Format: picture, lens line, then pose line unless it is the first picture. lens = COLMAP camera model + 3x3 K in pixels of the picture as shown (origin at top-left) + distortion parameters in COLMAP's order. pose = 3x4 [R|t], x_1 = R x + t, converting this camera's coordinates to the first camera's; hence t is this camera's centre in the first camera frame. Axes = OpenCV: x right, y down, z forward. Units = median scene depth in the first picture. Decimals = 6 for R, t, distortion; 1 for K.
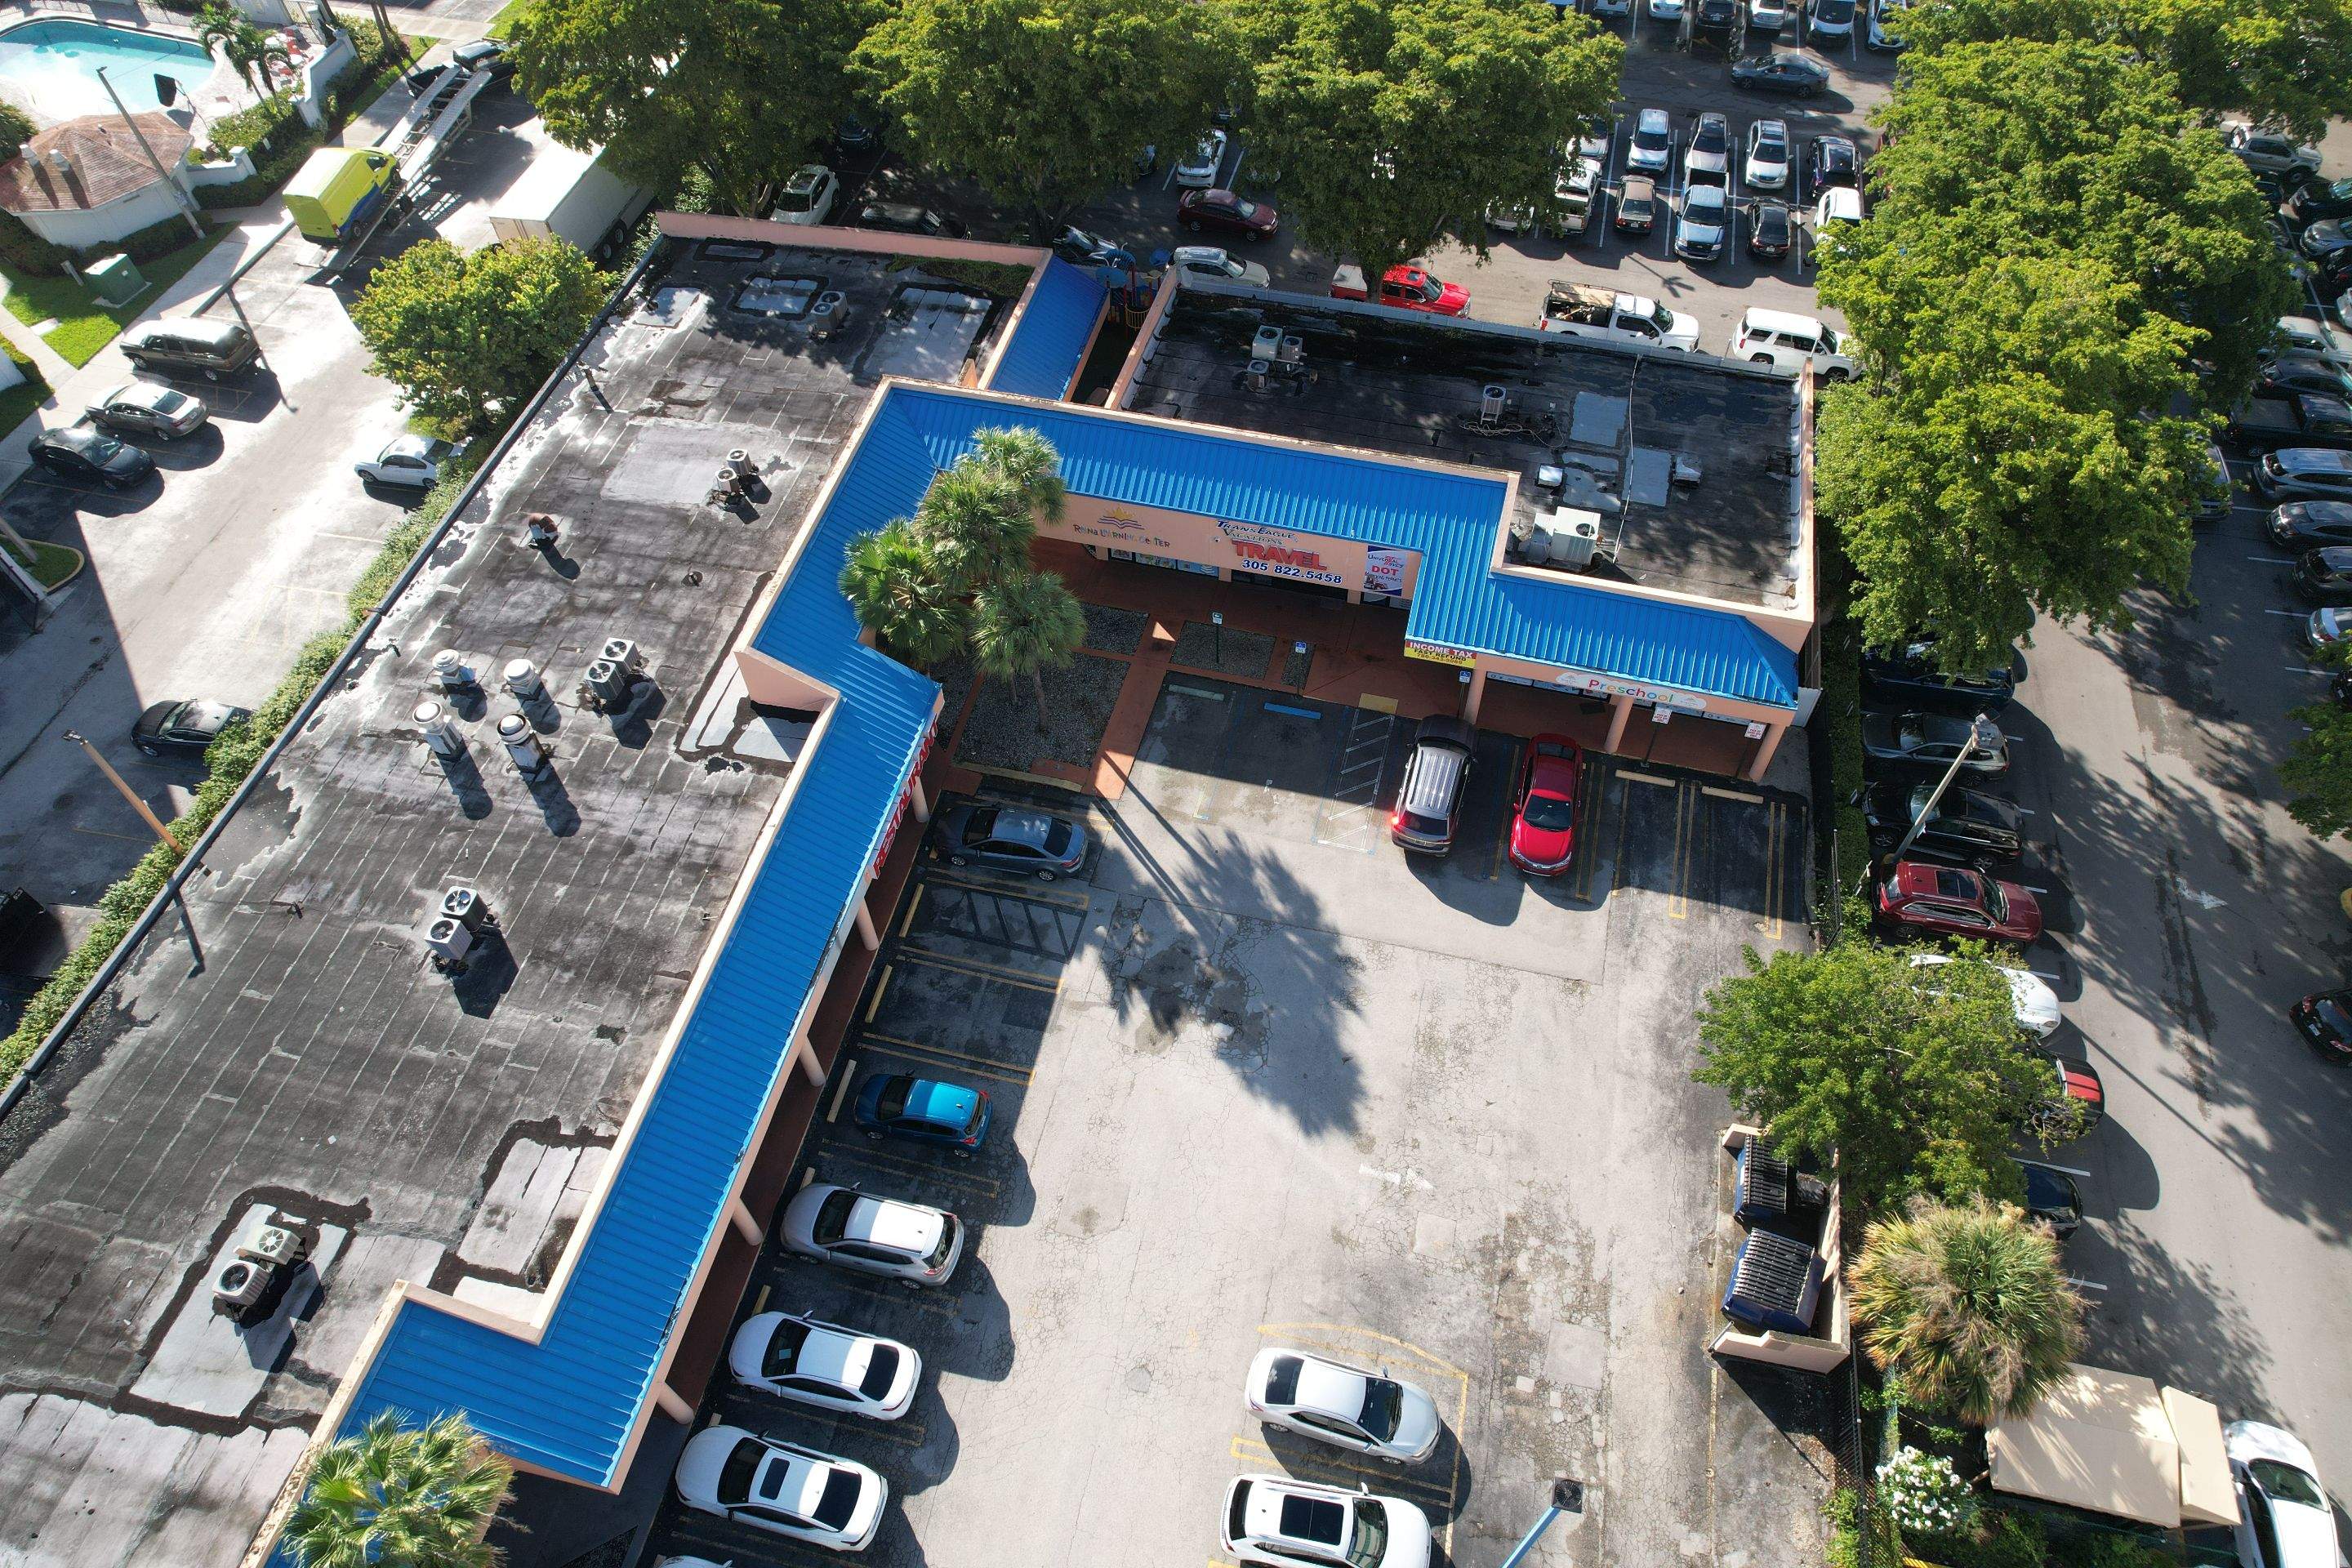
lens RADIAL K [[1503.9, 0, 1163.1], [0, 1503.9, 777.8], [0, 0, 1]] dist [-0.069448, 0.058320]
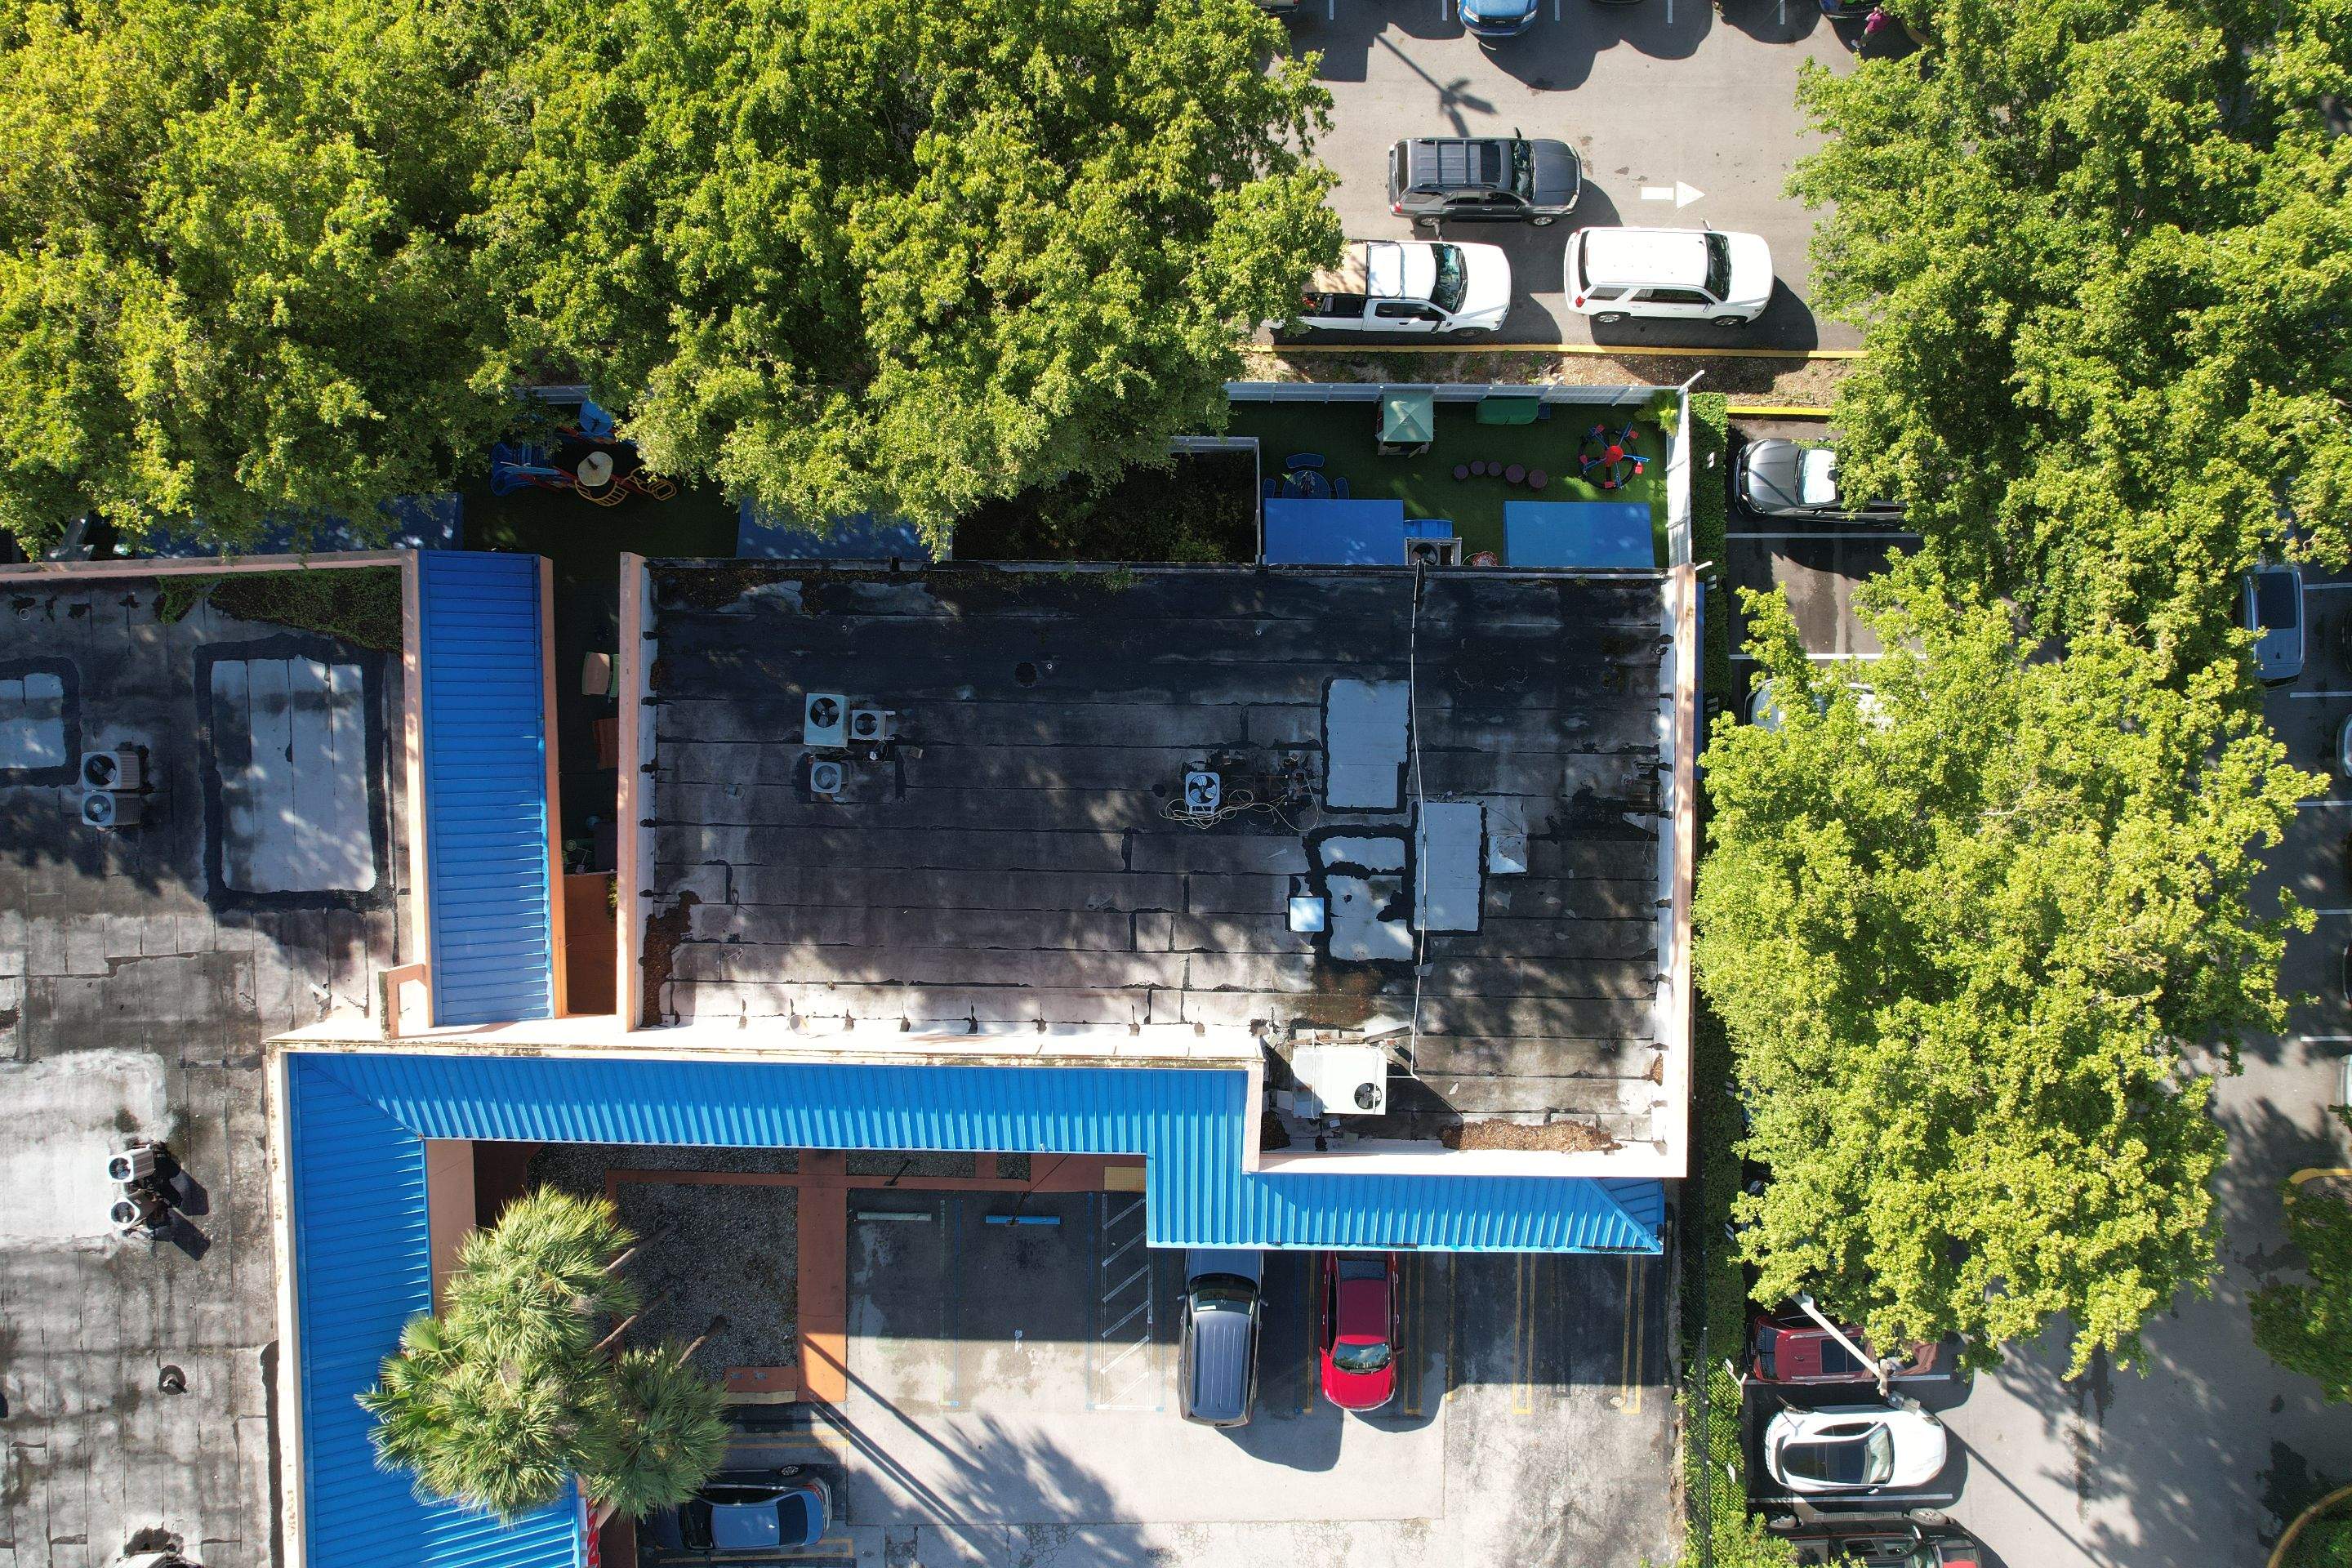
lens RADIAL K [[1503.9, 0, 1176.6], [0, 1503.9, 906.6], [0, 0, 1]] dist [-0.069448, 0.058320]
pose [[0.968057, -0.250685, 0.004864, 0.228047], [0.194168, 0.761801, 0.618028, -0.714836], [-0.158636, -0.597341, 0.786141, 0.549127]]
